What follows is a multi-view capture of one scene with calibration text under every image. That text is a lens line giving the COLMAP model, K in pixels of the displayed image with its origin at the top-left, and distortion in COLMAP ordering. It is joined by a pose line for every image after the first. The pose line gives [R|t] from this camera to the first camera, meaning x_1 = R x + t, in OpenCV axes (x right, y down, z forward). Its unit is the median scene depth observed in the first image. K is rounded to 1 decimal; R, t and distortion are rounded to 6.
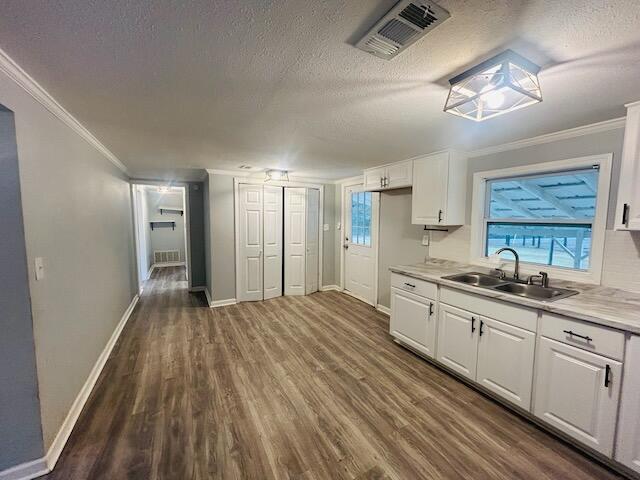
lens RADIAL K [[257.4, 0, 320.7], [0, 257.4, 239.2], [0, 0, 1]] dist [0.000134, -0.000010]
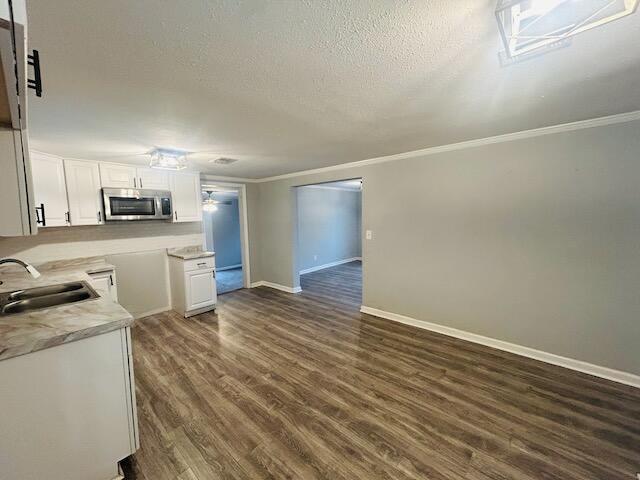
lens RADIAL K [[257.4, 0, 320.2], [0, 257.4, 234.6], [0, 0, 1]] dist [0.000134, -0.000010]
pose [[-0.941357, 0.040021, -0.335030, 0.105290], [-0.011651, 0.988493, 0.150817, -0.151308], [0.337211, 0.145876, -0.930059, 1.838369]]
